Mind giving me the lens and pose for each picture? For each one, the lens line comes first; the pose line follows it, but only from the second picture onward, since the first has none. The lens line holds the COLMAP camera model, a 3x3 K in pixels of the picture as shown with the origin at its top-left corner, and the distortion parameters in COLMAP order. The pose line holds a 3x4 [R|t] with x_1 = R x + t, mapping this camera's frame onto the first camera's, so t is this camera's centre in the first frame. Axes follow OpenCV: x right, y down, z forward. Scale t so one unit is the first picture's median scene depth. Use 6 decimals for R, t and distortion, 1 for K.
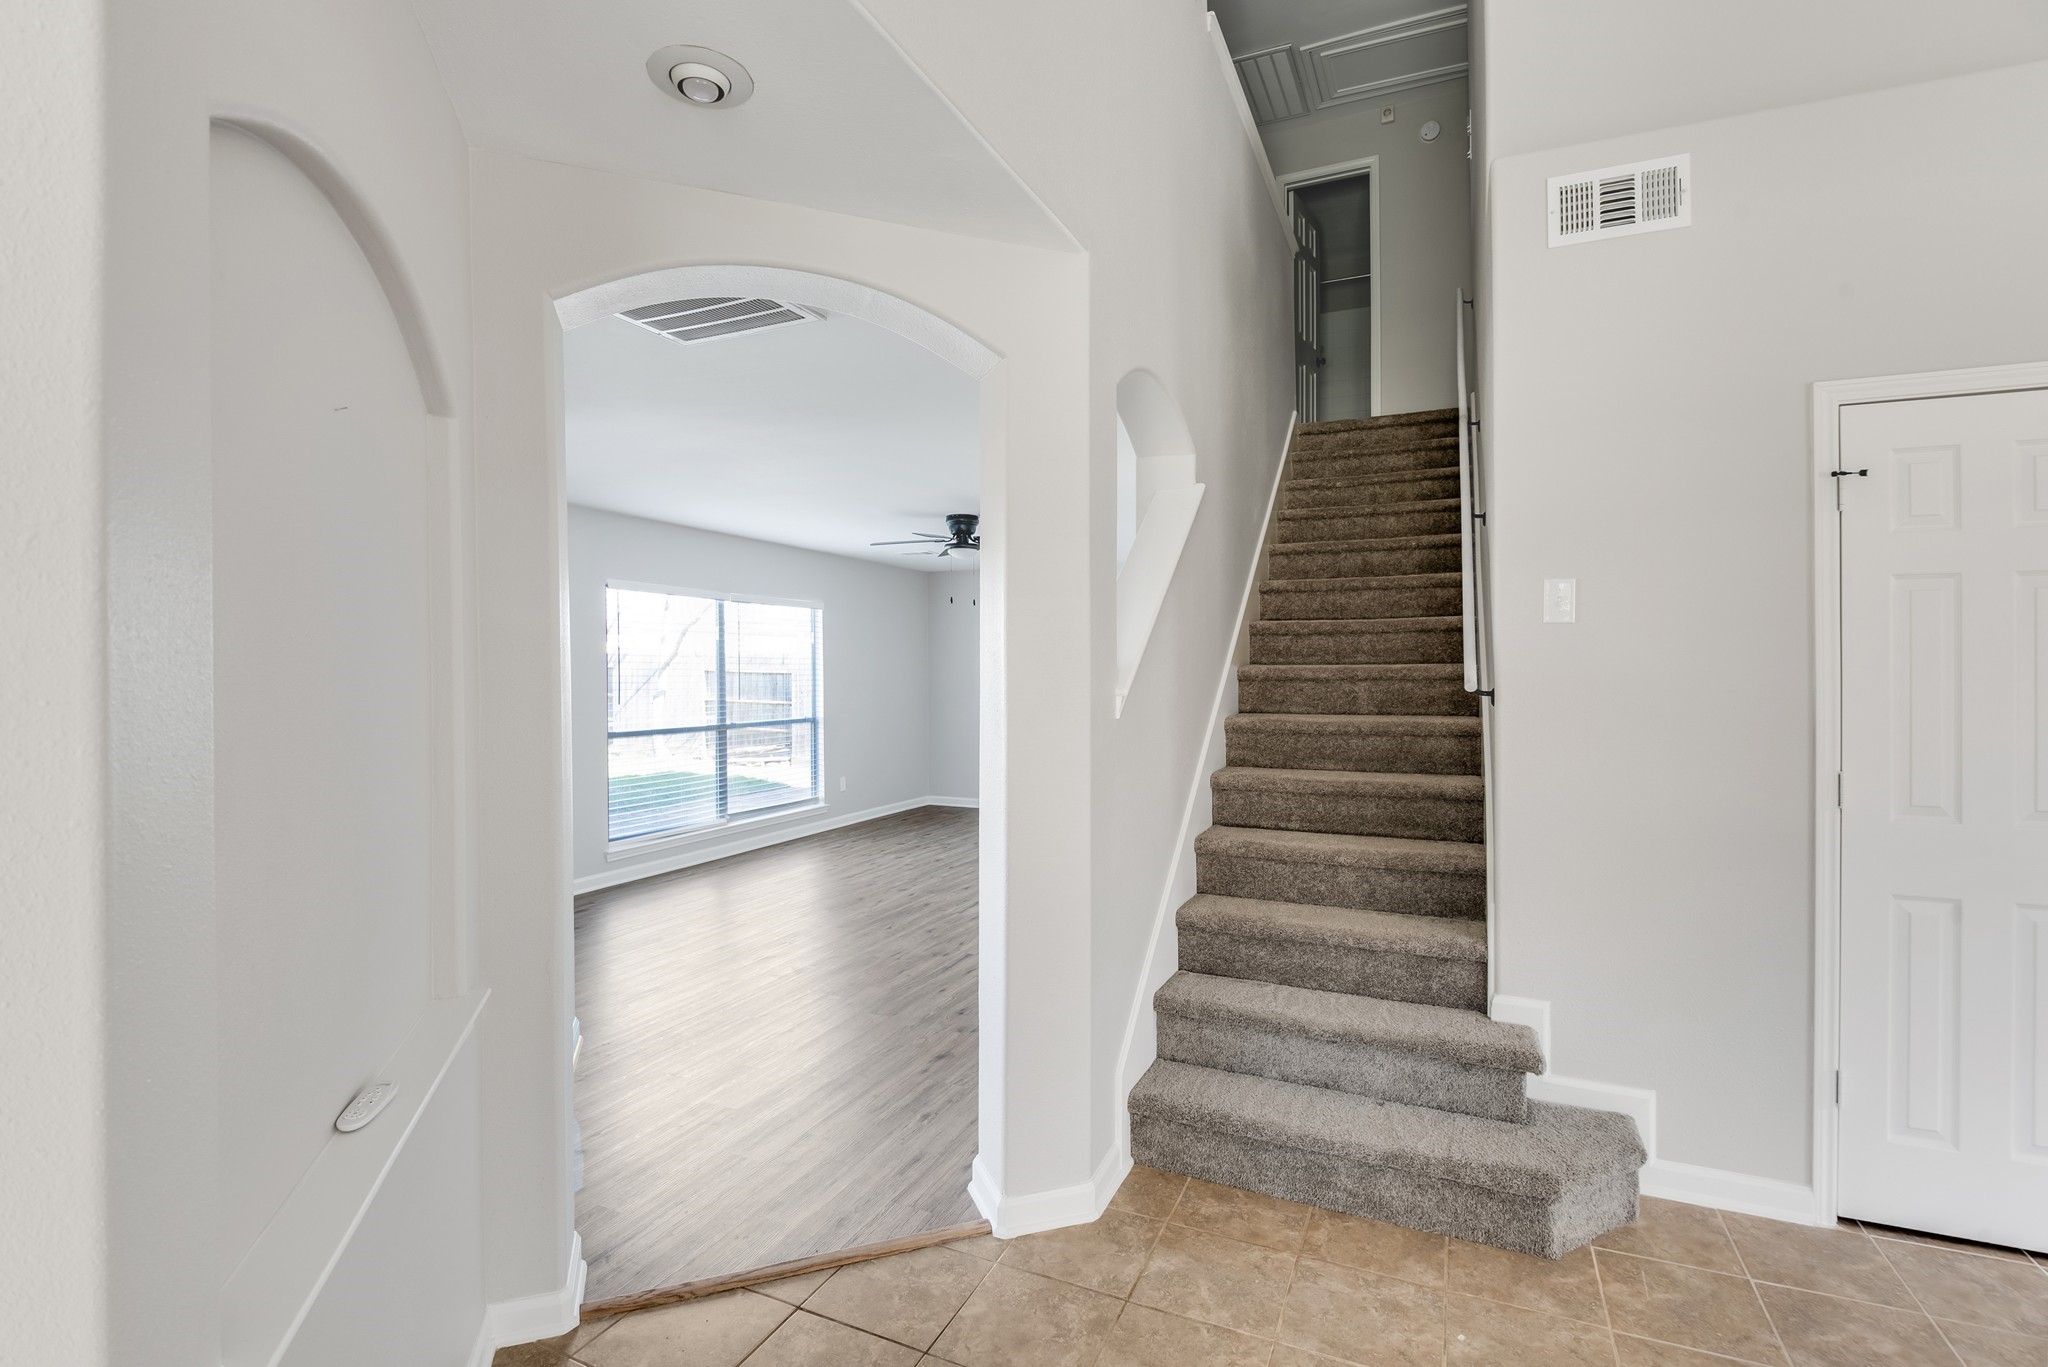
lens RADIAL K [[939.0, 0, 1028.2], [0, 939.0, 666.8], [0, 0, 1]] dist [-0.002501, -0.003805]
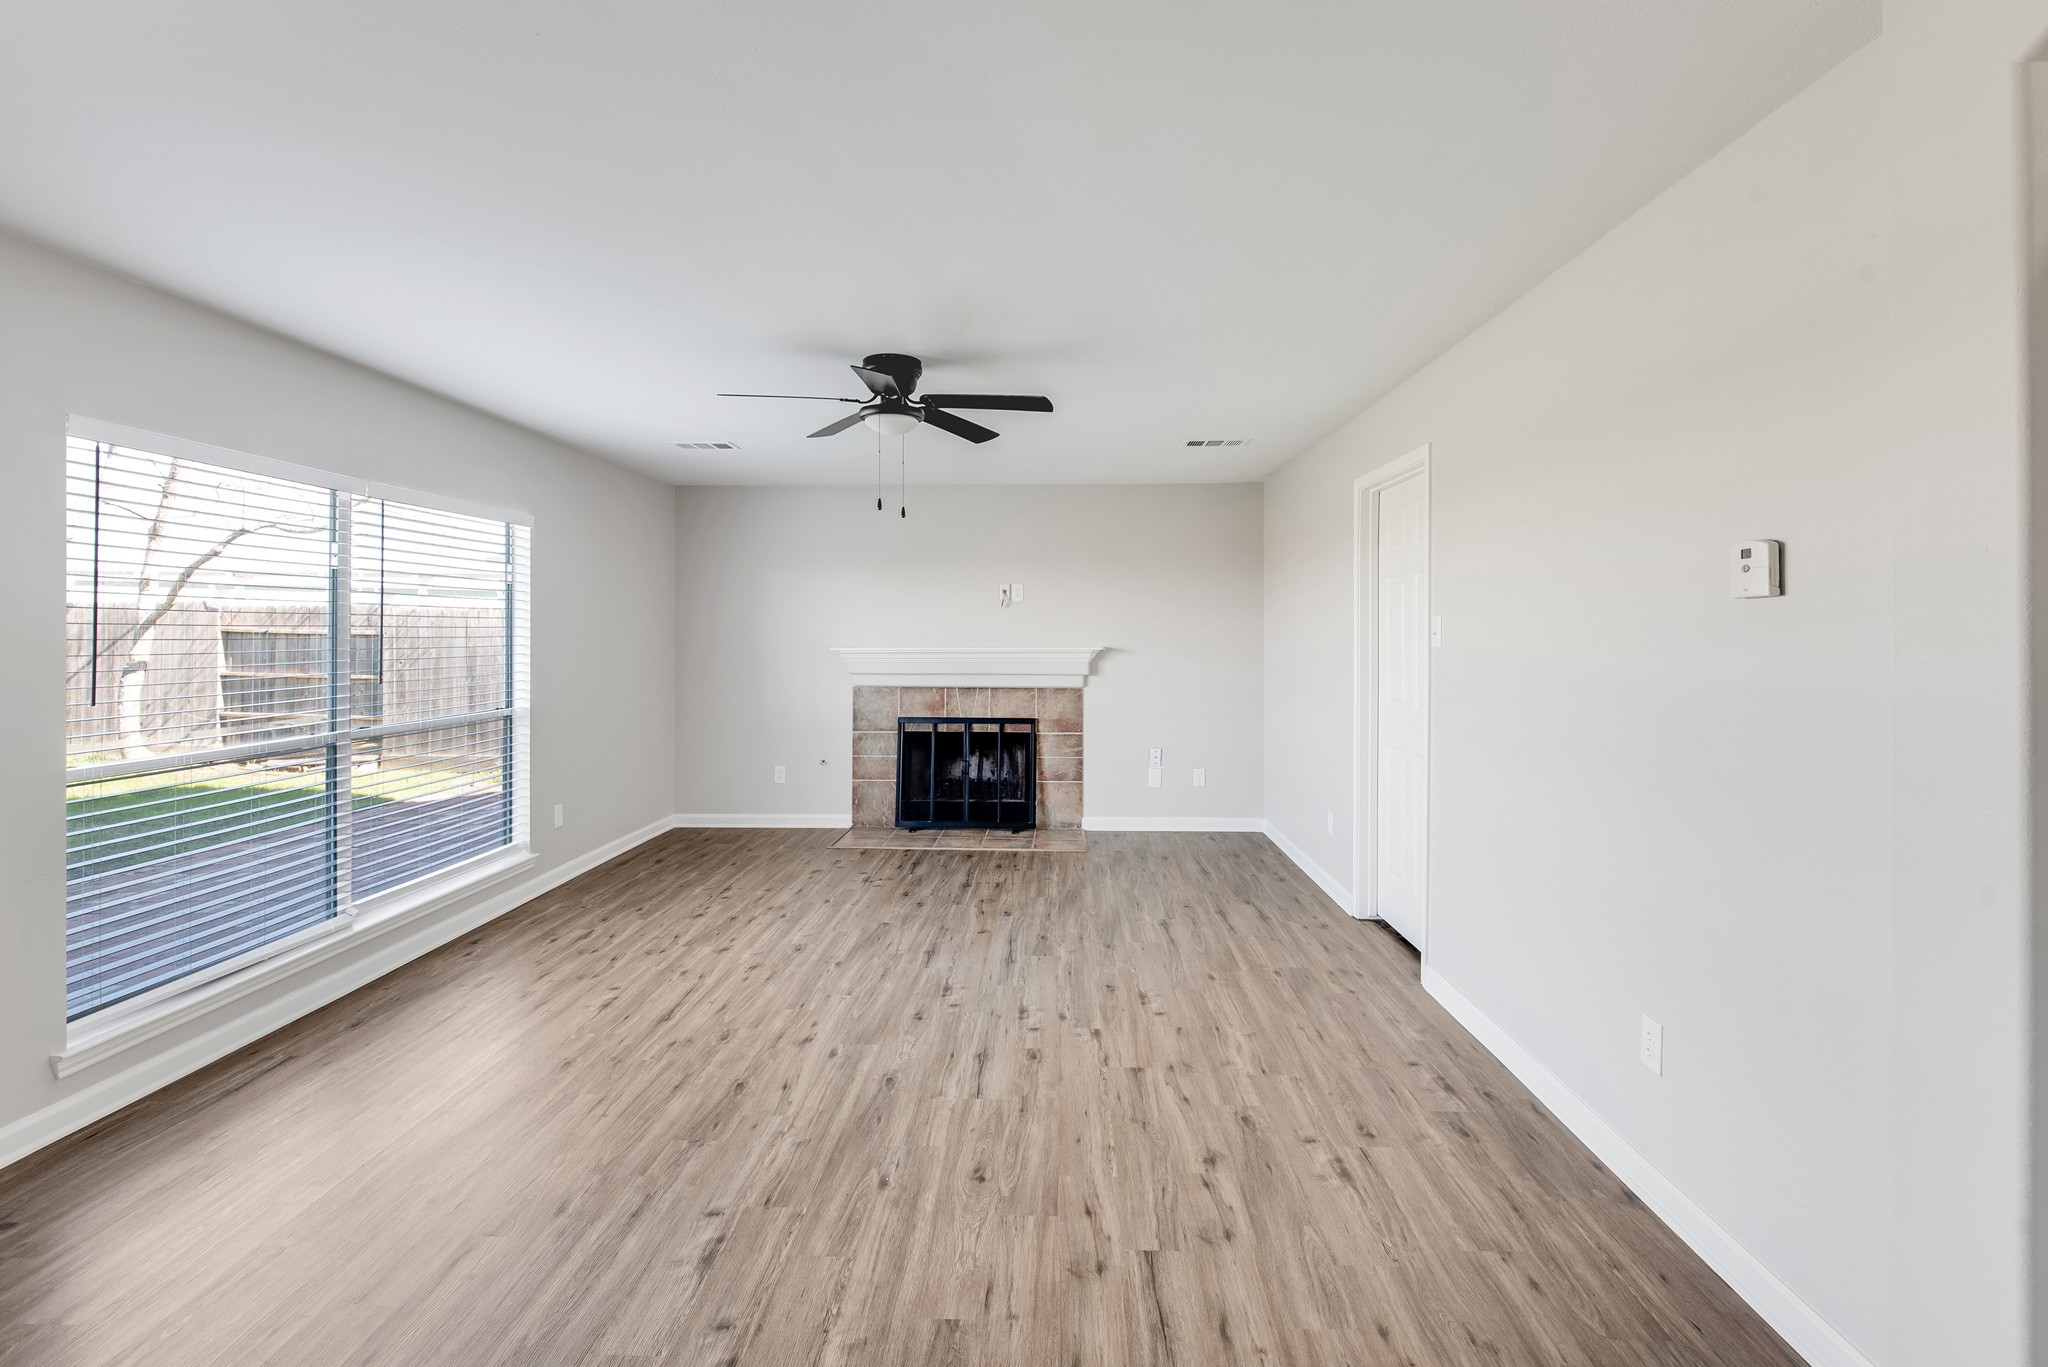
lens RADIAL K [[906.3, 0, 1022.8], [0, 906.3, 639.9], [0, 0, 1]] dist [0.009573, -0.000920]
pose [[0.915865, 0.000786, 0.401485, -0.167422], [-0.003958, 0.999967, 0.007072, 0.004788], [-0.401466, -0.008066, 0.915838, 0.356081]]
